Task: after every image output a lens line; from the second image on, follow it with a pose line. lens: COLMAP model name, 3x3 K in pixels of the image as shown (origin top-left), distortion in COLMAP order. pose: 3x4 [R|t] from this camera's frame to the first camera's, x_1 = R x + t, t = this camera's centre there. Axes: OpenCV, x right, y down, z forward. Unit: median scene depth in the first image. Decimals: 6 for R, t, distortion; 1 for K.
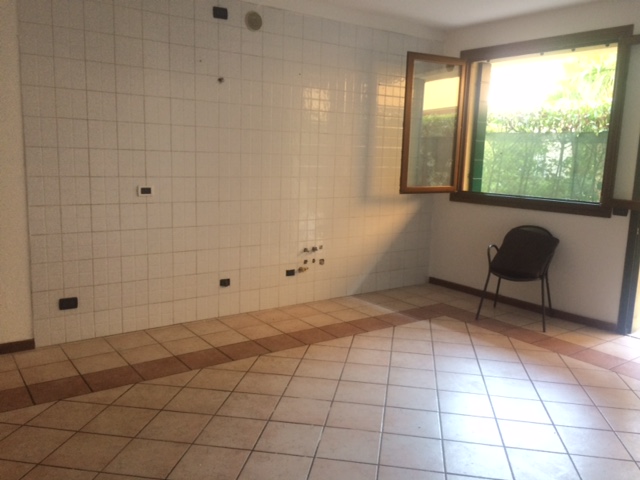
lens RADIAL K [[549.8, 0, 320.0], [0, 549.8, 240.0], [0, 0, 1]] dist [0.091071, -0.115063]
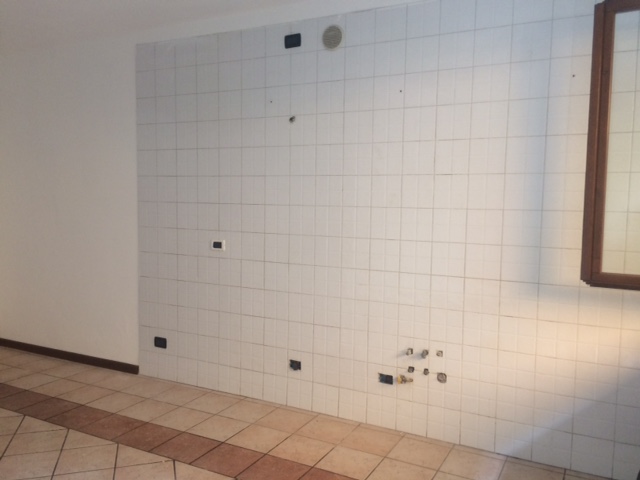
lens RADIAL K [[549.8, 0, 320.0], [0, 549.8, 240.0], [0, 0, 1]] dist [0.091071, -0.115063]
pose [[0.446122, 0.051320, -0.893499, 0.539982], [-0.138644, 0.990265, -0.012347, -0.095731], [0.884168, 0.129387, 0.448895, 0.630504]]
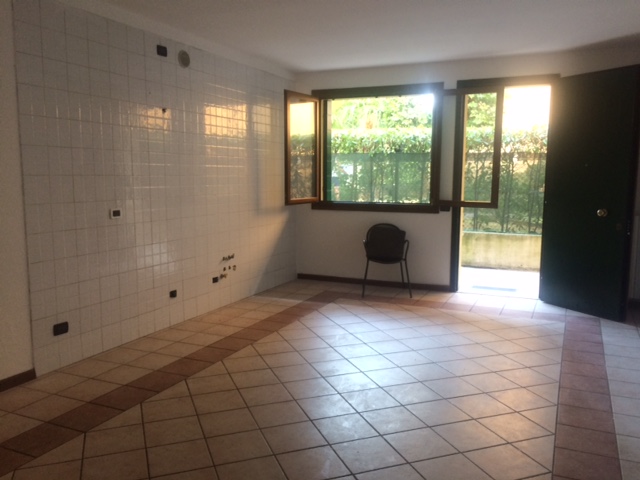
lens RADIAL K [[549.8, 0, 320.0], [0, 549.8, 240.0], [0, 0, 1]] dist [0.091071, -0.115063]
pose [[0.869220, -0.084190, 0.487206, -0.431974], [0.097293, 0.995255, -0.001597, 0.001171], [-0.484759, 0.048789, 0.873286, -0.096228]]
